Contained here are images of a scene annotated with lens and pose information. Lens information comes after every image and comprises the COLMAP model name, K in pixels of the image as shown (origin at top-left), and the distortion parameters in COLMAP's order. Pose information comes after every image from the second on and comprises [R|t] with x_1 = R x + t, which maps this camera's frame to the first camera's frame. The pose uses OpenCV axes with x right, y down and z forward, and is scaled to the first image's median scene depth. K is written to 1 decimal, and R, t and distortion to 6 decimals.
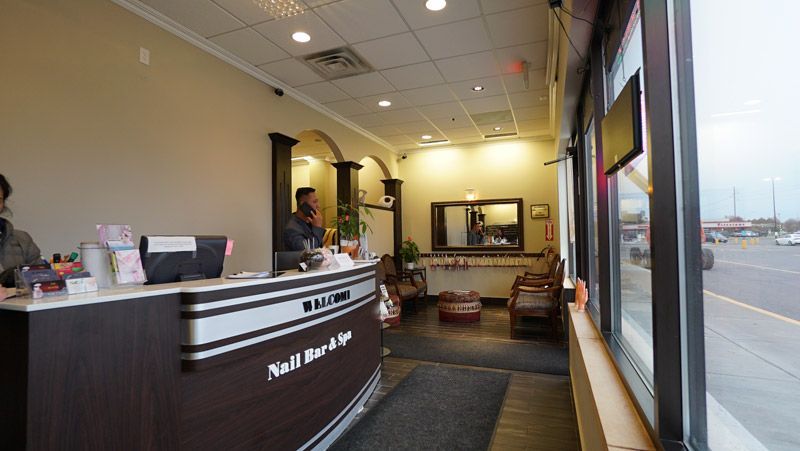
lens RADIAL K [[359.5, 0, 398.5], [0, 359.5, 225.2], [0, 0, 1]] dist [-0.062795, 0.023863]
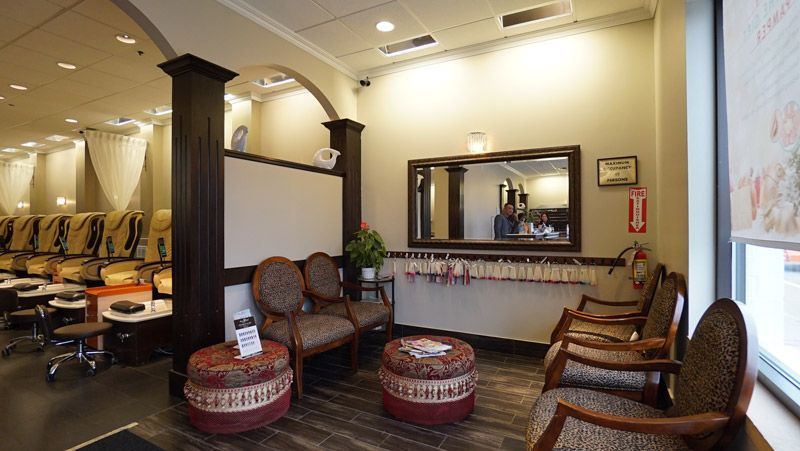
lens RADIAL K [[383.6, 0, 398.8], [0, 383.6, 226.4], [0, 0, 1]] dist [-0.053558, 0.023796]
pose [[0.994288, 0.009686, -0.106287, 0.148142], [-0.005110, 0.999052, 0.043239, 0.014035], [0.106605, -0.042449, 0.993395, 0.428987]]
